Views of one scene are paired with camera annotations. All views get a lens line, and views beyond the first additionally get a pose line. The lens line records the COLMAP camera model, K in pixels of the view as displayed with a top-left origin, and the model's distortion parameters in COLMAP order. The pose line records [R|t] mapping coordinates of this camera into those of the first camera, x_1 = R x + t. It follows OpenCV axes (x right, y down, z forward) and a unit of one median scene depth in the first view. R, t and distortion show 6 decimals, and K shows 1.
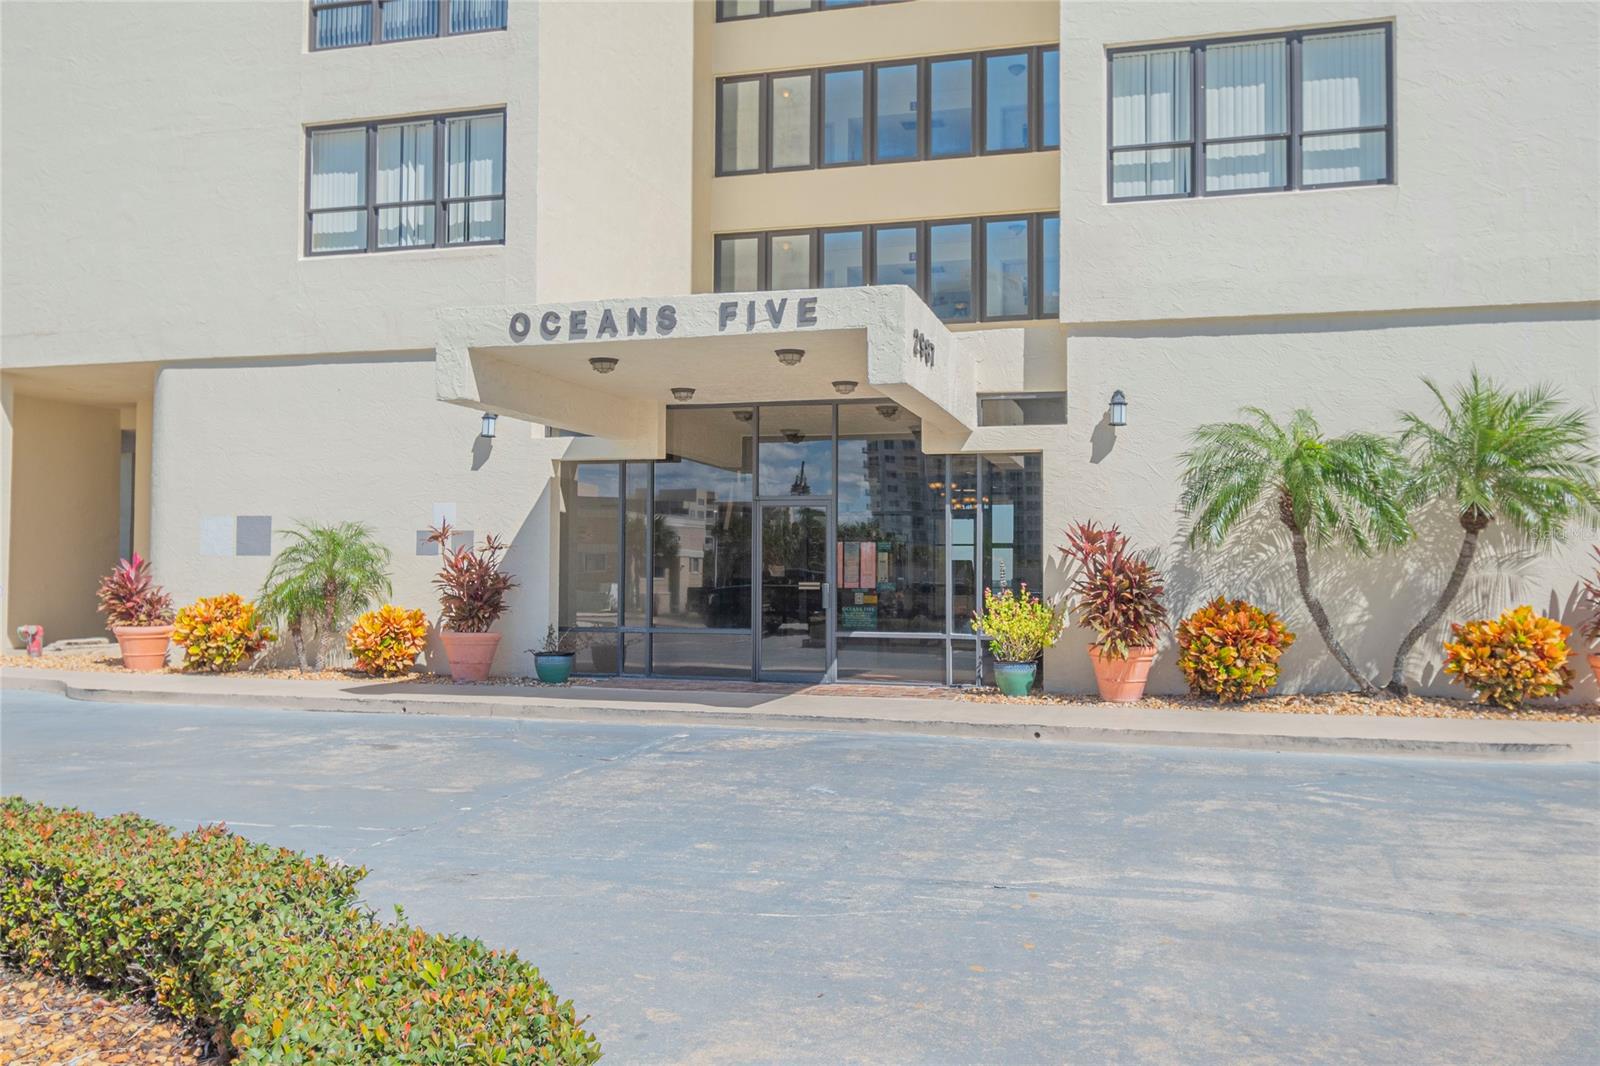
lens RADIAL K [[1339.6, 0, 801.8], [0, 1339.6, 536.3], [0, 0, 1]] dist [0.010877, -0.030634]
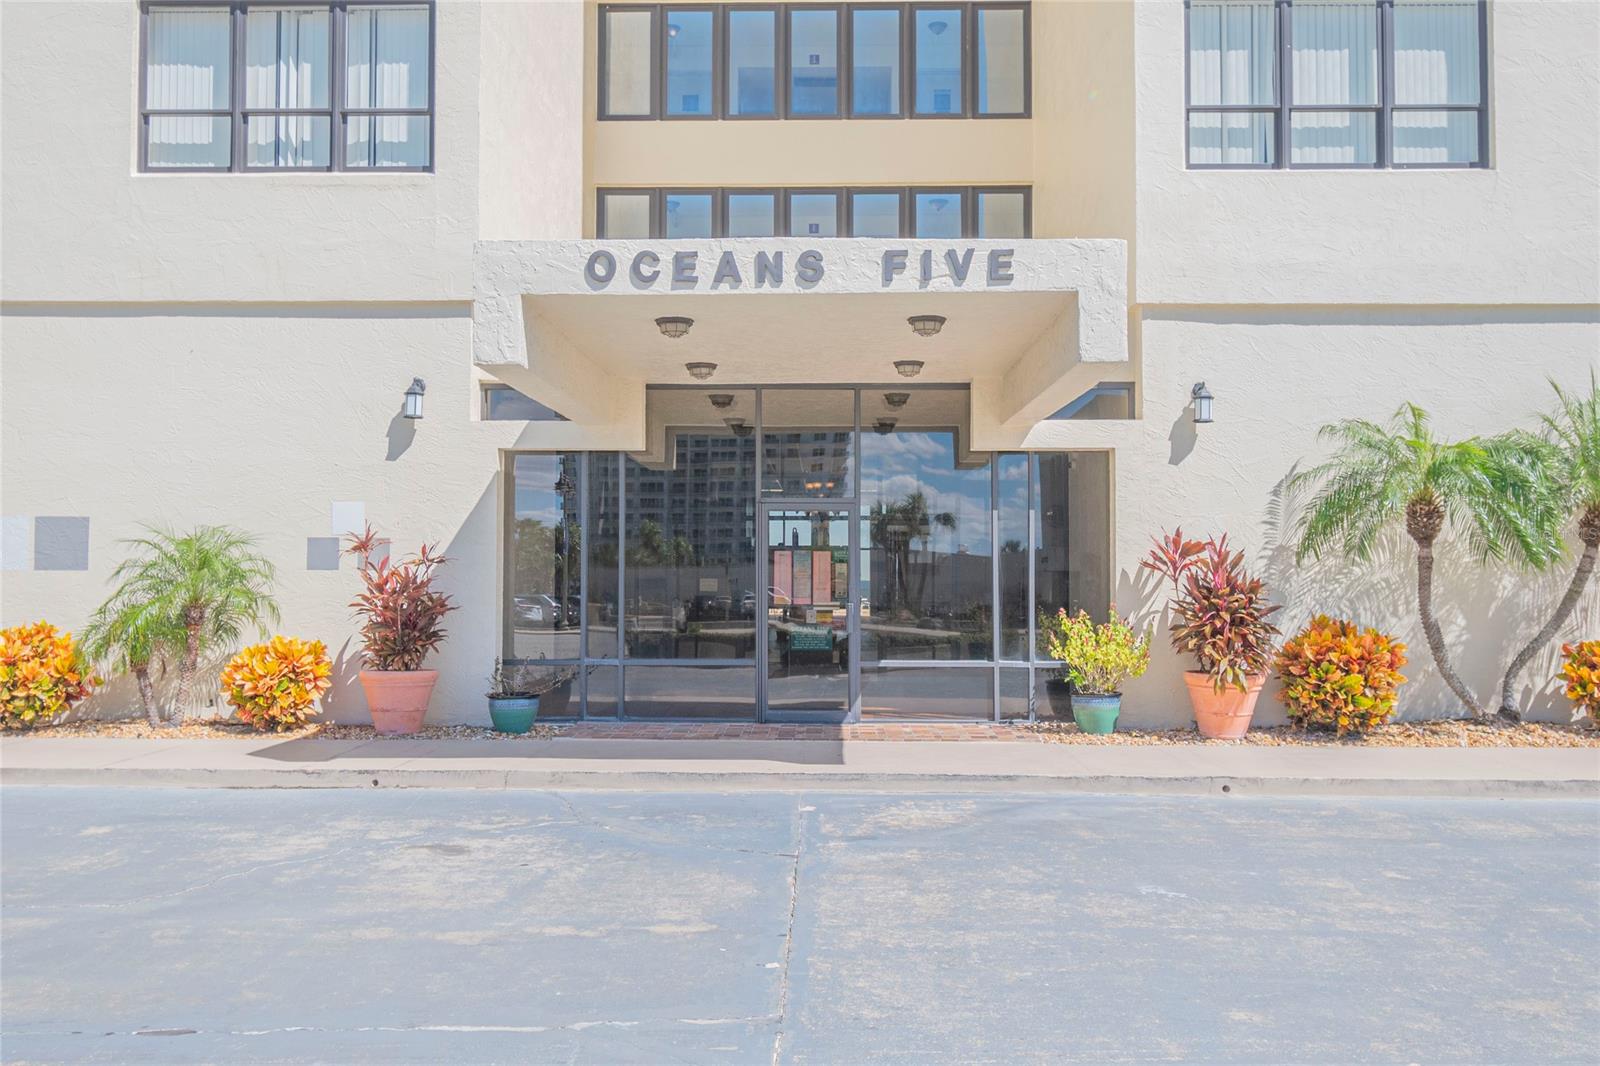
lens RADIAL K [[1339.6, 0, 761.8], [0, 1339.6, 542.3], [0, 0, 1]] dist [0.010877, -0.030634]
pose [[0.967701, 0.001620, 0.252097, -0.261196], [-0.003173, 0.999978, 0.005754, -0.007964], [-0.252082, -0.006368, 0.967685, 0.216892]]
